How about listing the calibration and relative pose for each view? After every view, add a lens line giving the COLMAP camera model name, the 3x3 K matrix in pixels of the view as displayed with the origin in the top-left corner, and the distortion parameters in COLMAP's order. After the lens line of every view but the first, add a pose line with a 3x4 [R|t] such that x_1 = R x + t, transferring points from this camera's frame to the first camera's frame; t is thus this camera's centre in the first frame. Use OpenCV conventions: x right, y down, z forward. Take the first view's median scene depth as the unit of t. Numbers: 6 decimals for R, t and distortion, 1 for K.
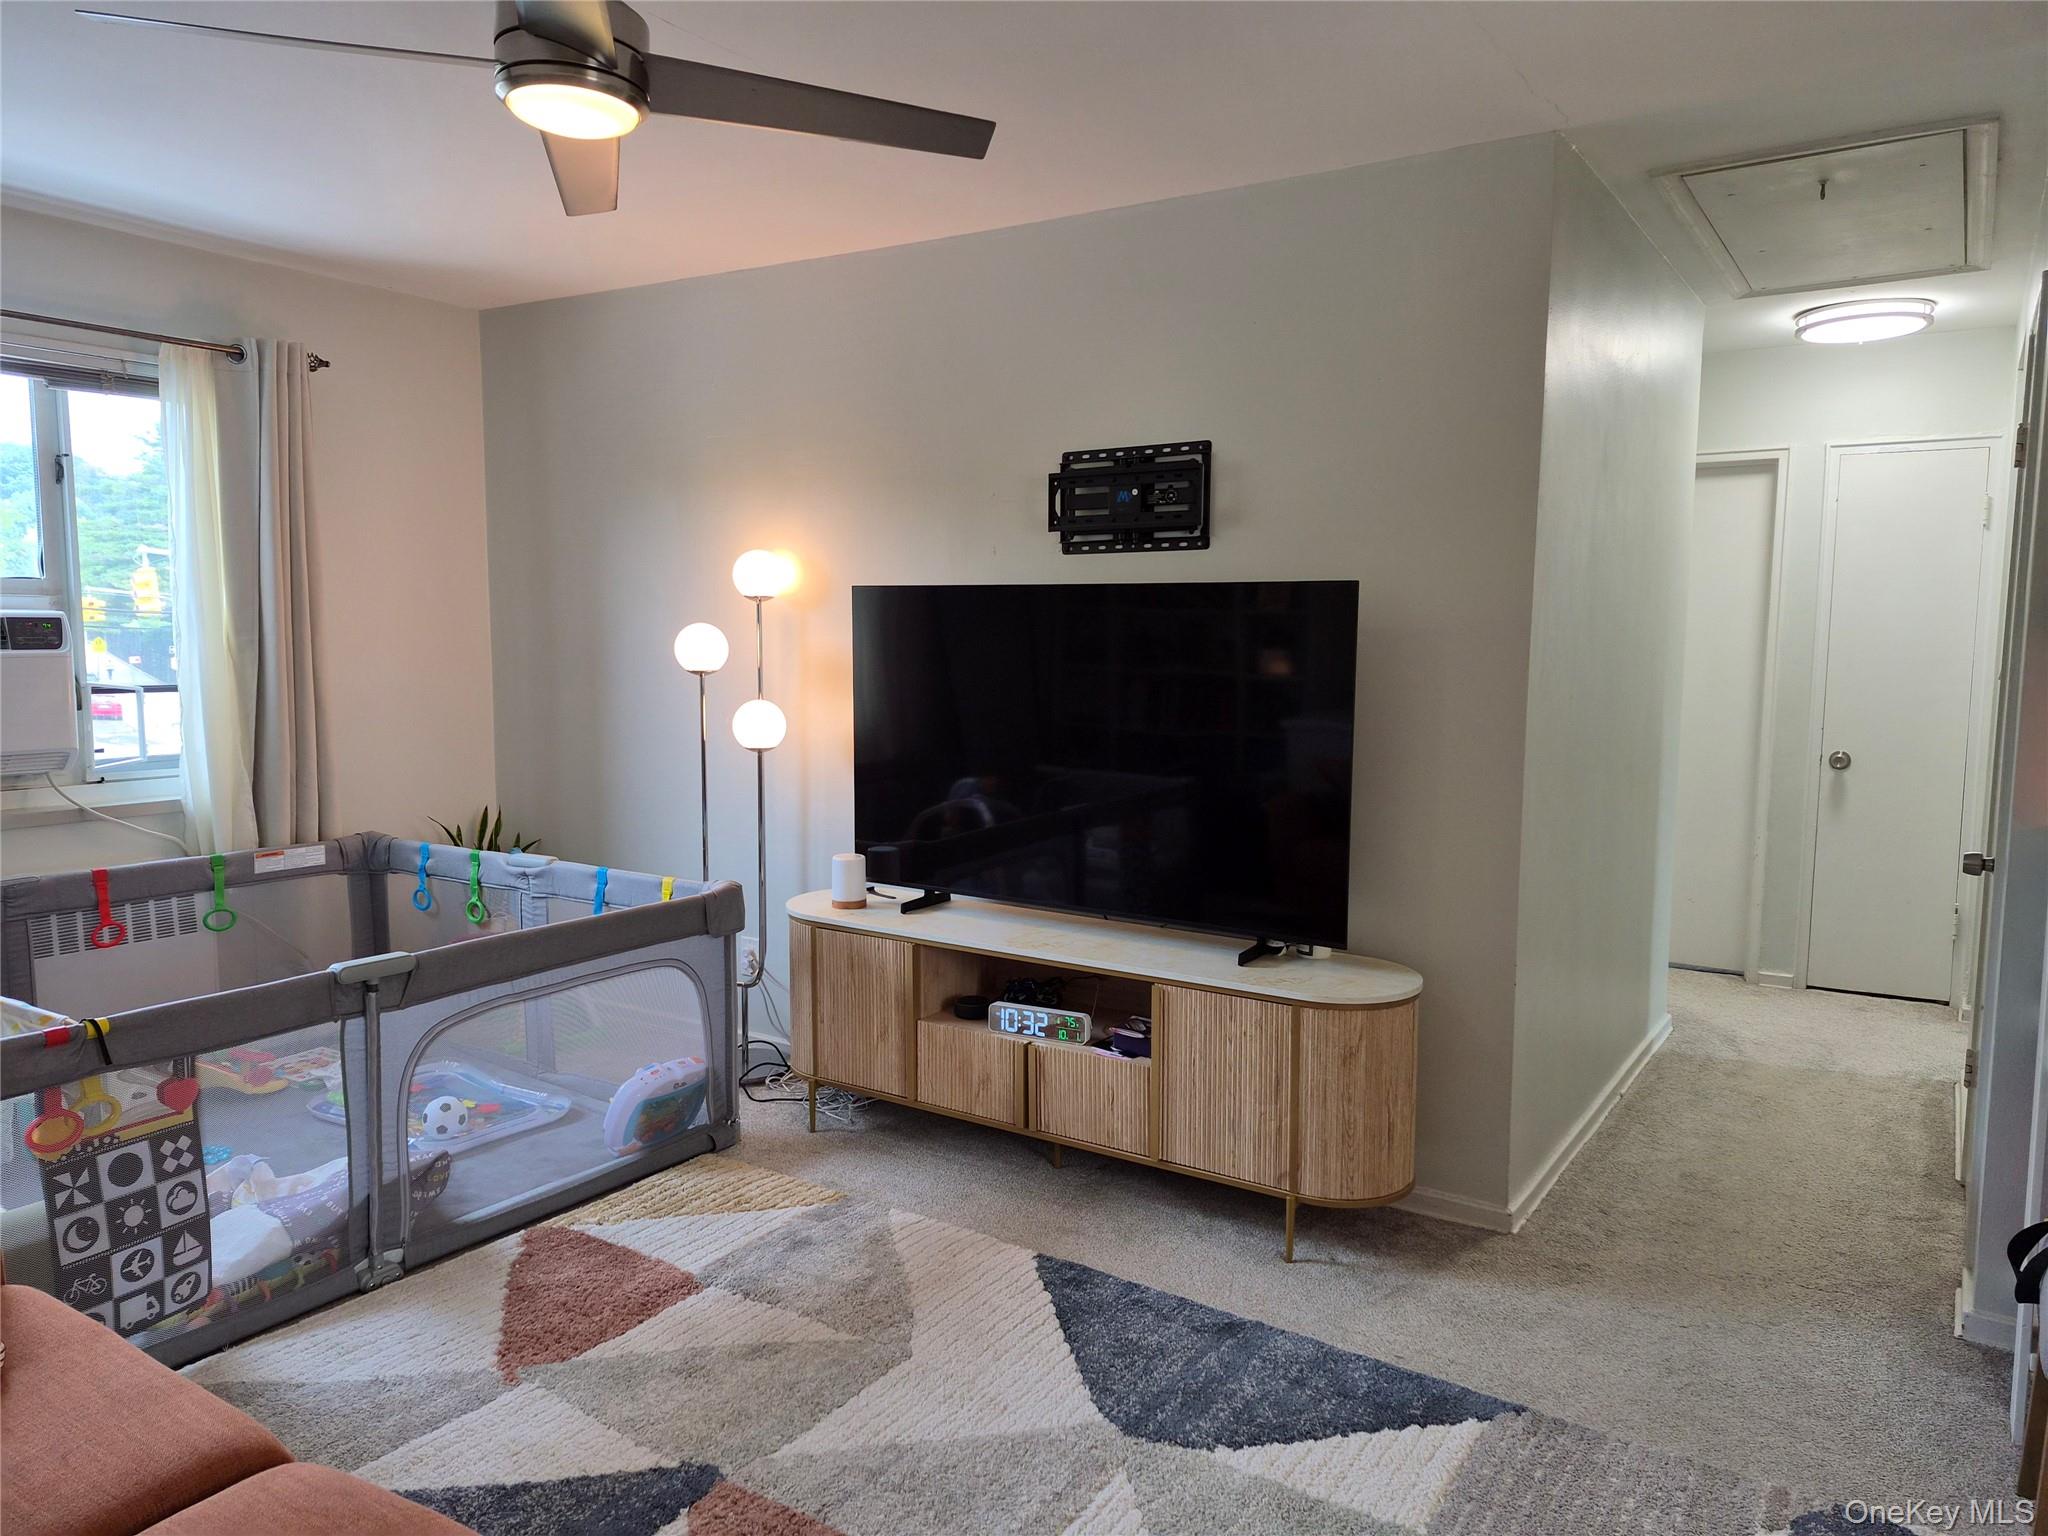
lens RADIAL K [[1410.4, 0, 1020.4], [0, 1410.4, 763.6], [0, 0, 1]] dist [0.094209, -0.106049]
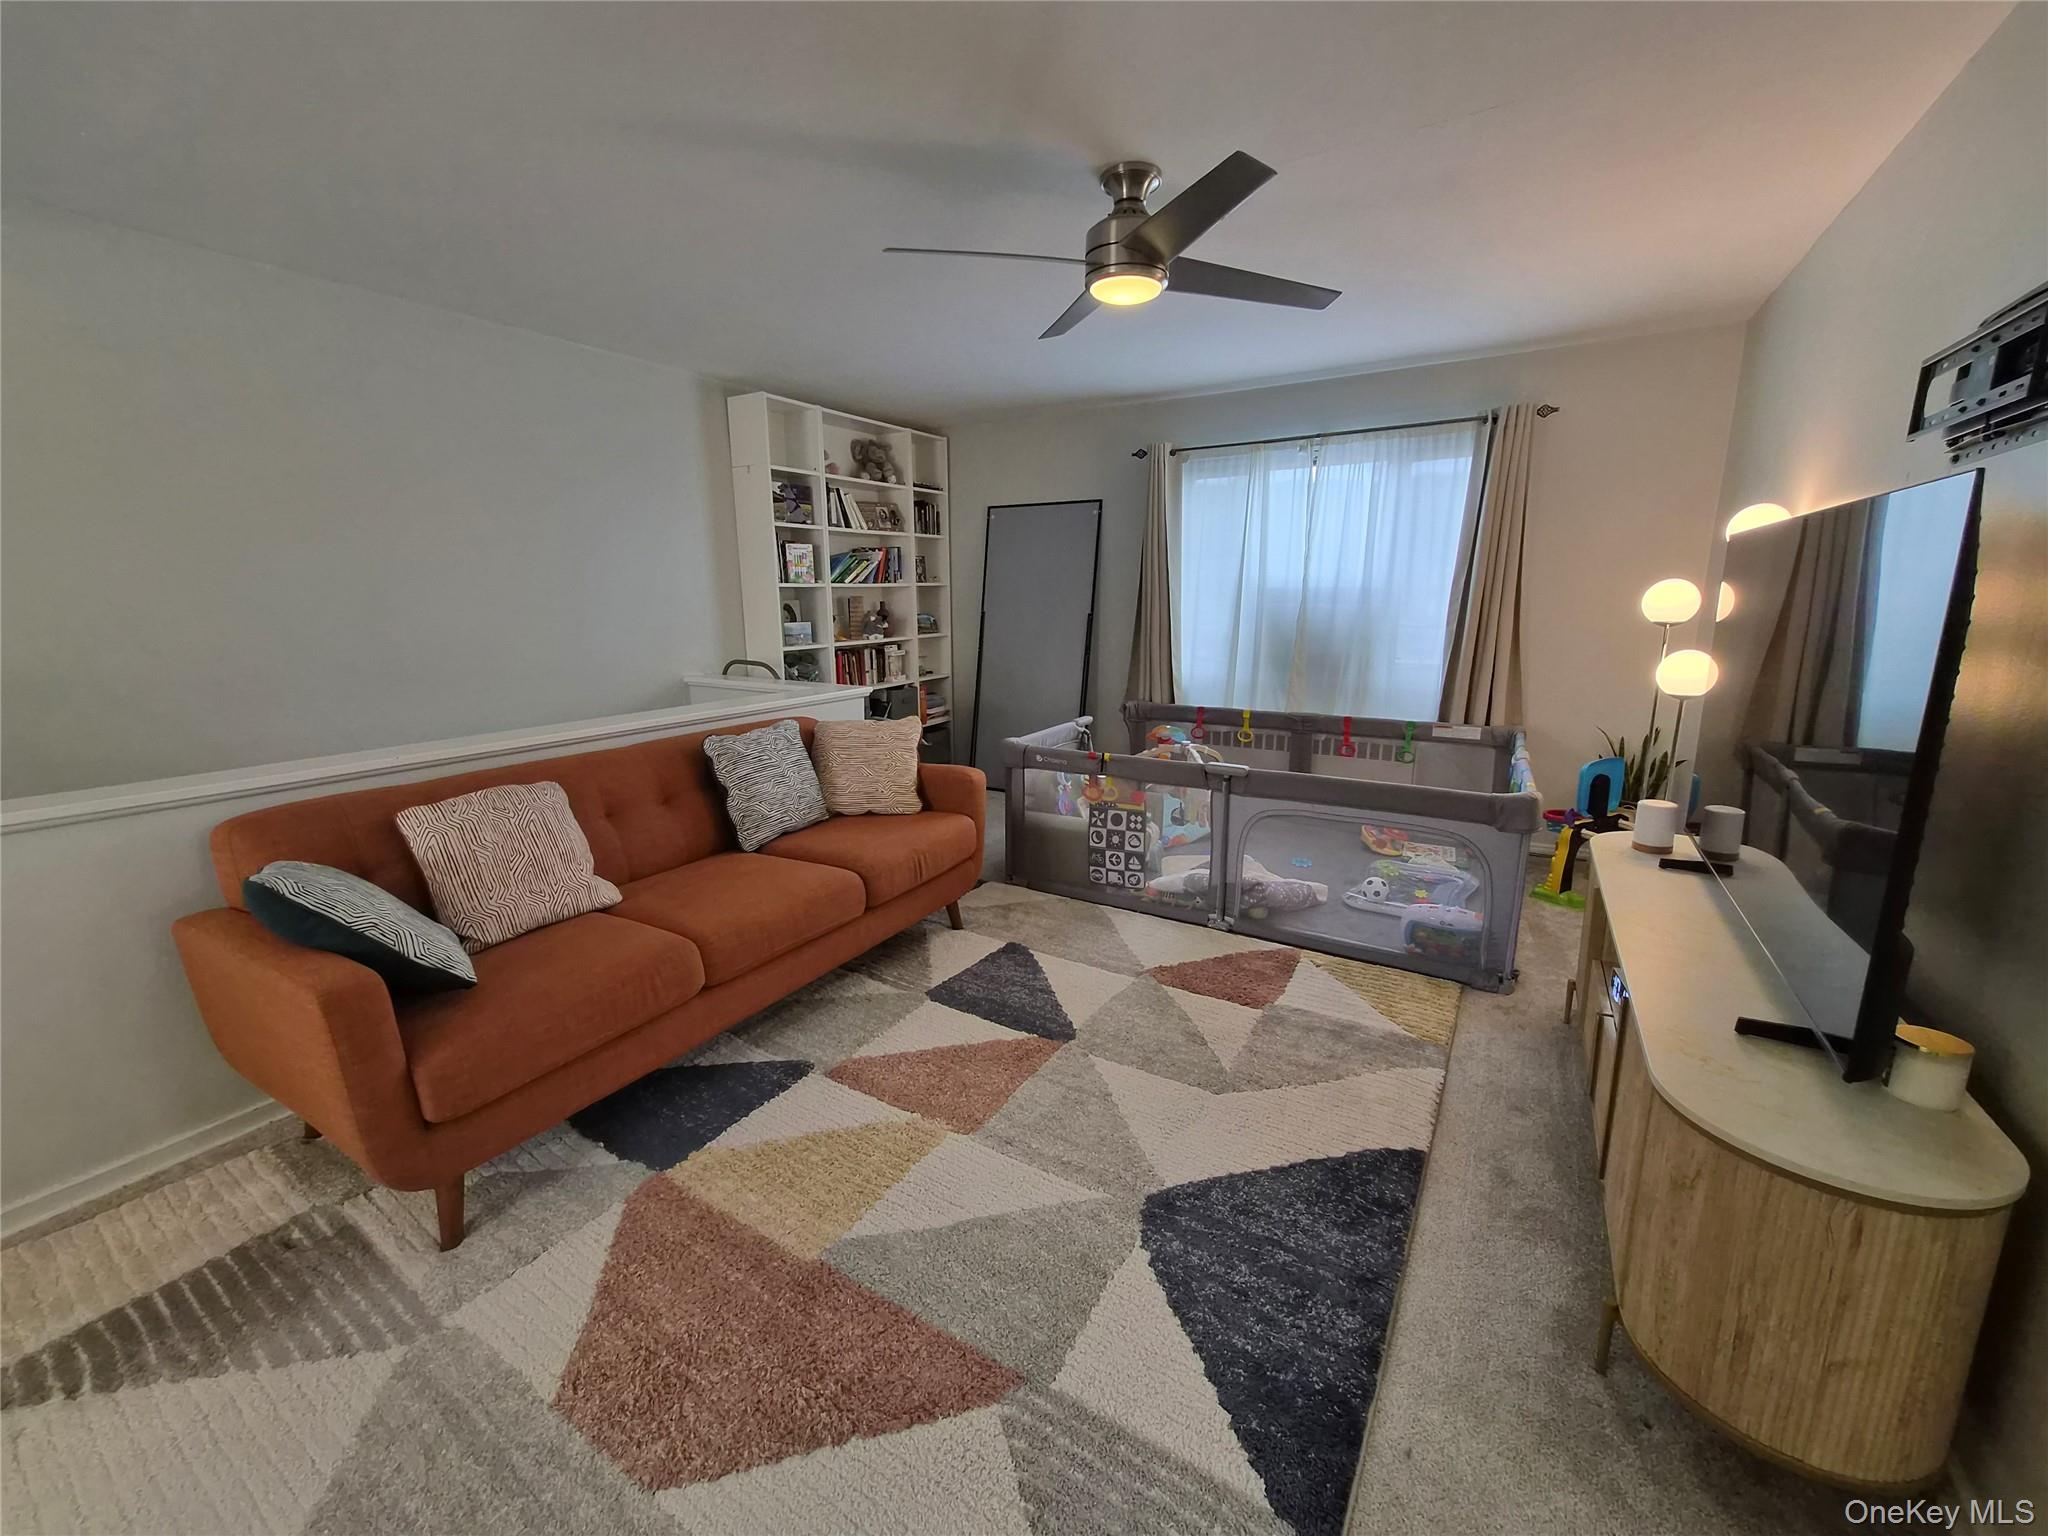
lens RADIAL K [[809.7, 0, 1018.0], [0, 809.7, 767.1], [0, 0, 1]] dist [0.000418, 0.000610]
pose [[0.029304, 0.197661, -0.979832, 0.570938], [-0.090334, 0.976766, 0.194341, -0.043529], [0.995480, 0.082818, 0.046479, 0.638826]]
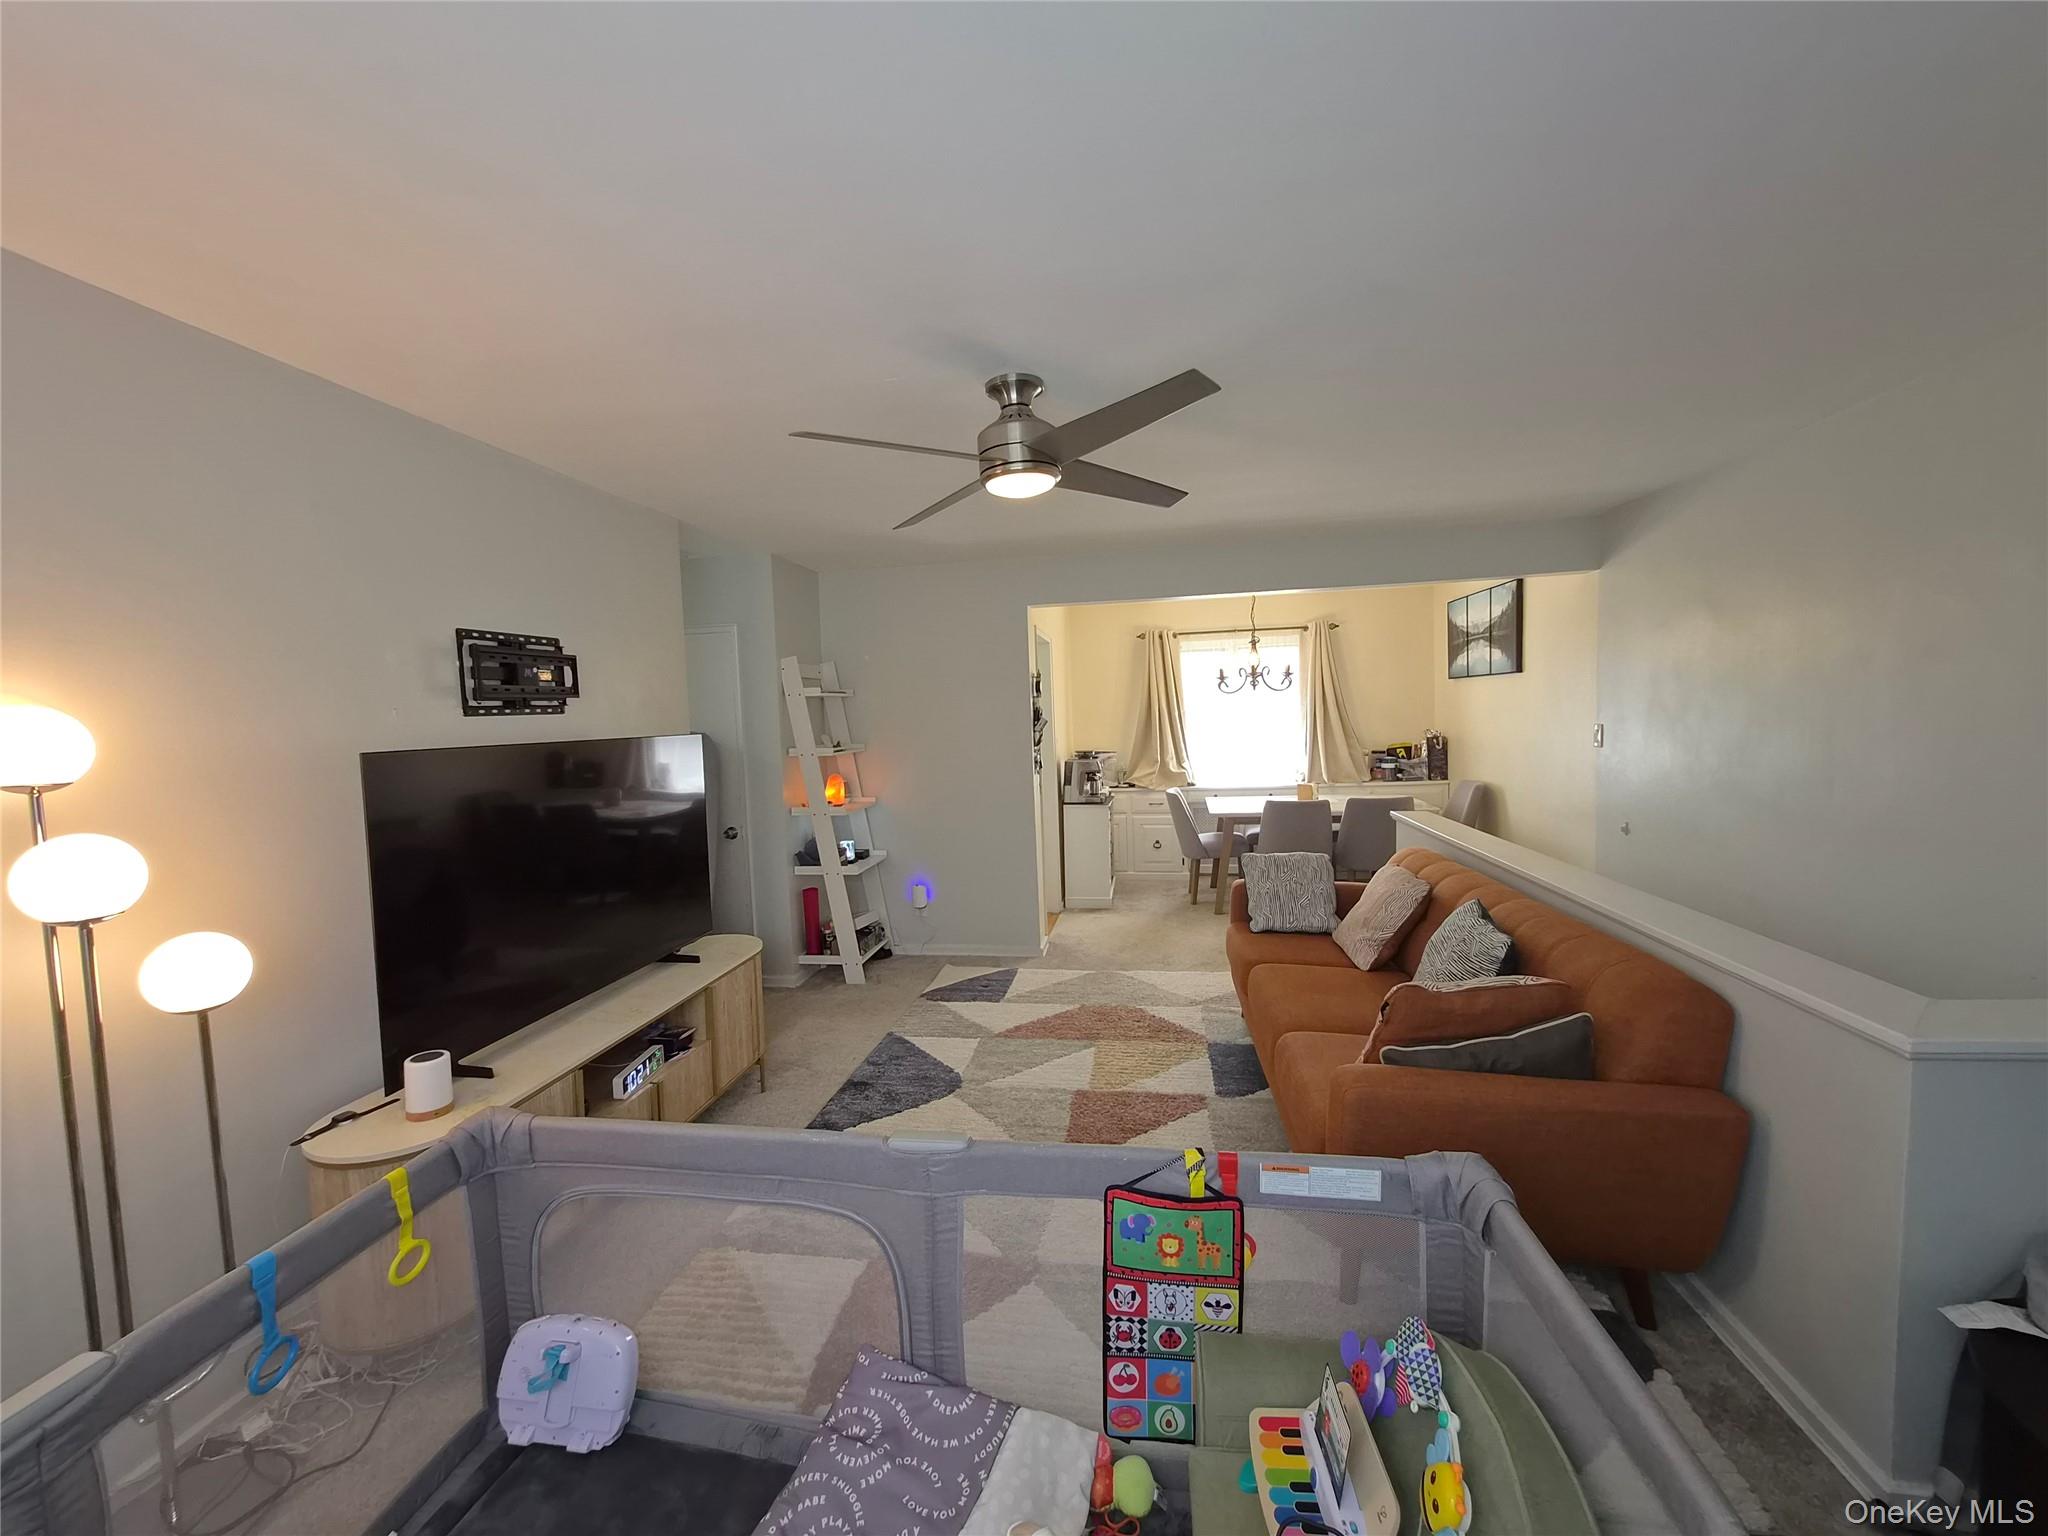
lens RADIAL K [[809.7, 0, 1009.6], [0, 809.7, 769.9], [0, 0, 1]] dist [0.000418, 0.000610]
pose [[-0.392441, -0.064415, 0.917519, -0.918741], [0.120485, 0.985349, 0.120711, -0.164962], [-0.911852, 0.157919, -0.378930, 1.065616]]
